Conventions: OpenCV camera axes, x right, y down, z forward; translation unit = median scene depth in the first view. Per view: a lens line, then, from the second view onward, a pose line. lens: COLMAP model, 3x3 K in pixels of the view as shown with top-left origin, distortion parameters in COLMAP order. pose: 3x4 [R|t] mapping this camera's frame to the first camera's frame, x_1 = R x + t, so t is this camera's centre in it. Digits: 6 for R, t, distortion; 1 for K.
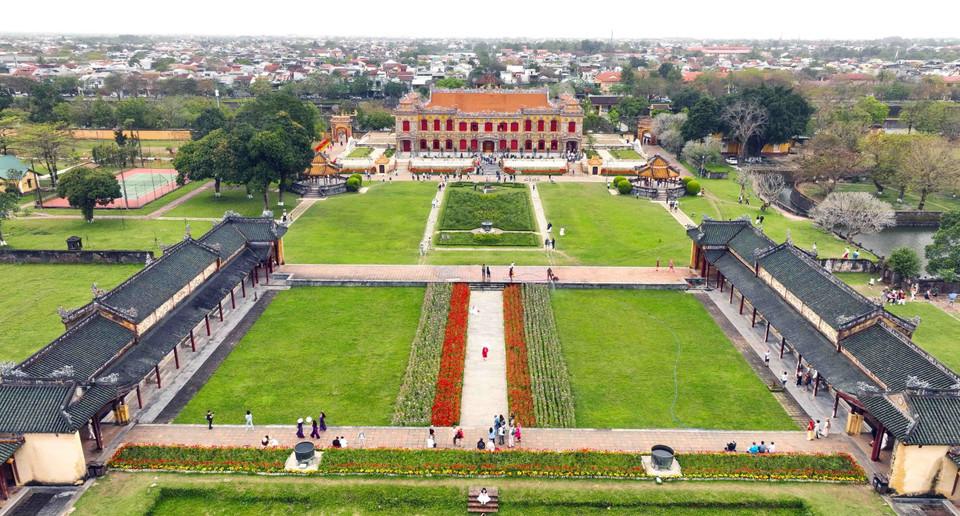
lens RADIAL K [[704.5, 0, 480.0], [0, 704.5, 258.0], [0, 0, 1]] dist [0.001408, -0.001254]
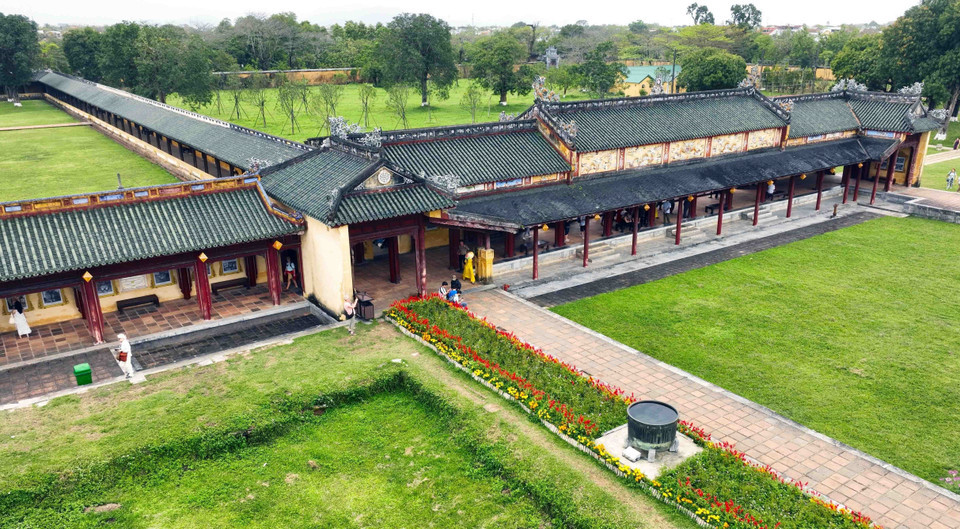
lens RADIAL K [[761.6, 0, 481.2], [0, 761.6, 284.8], [0, 0, 1]] dist [0.007959, 0.005822]
pose [[0.604362, 0.264629, -0.751477, -0.006068], [-0.245531, 0.959181, 0.140308, 0.121775], [0.757933, 0.099714, 0.644667, 0.479093]]
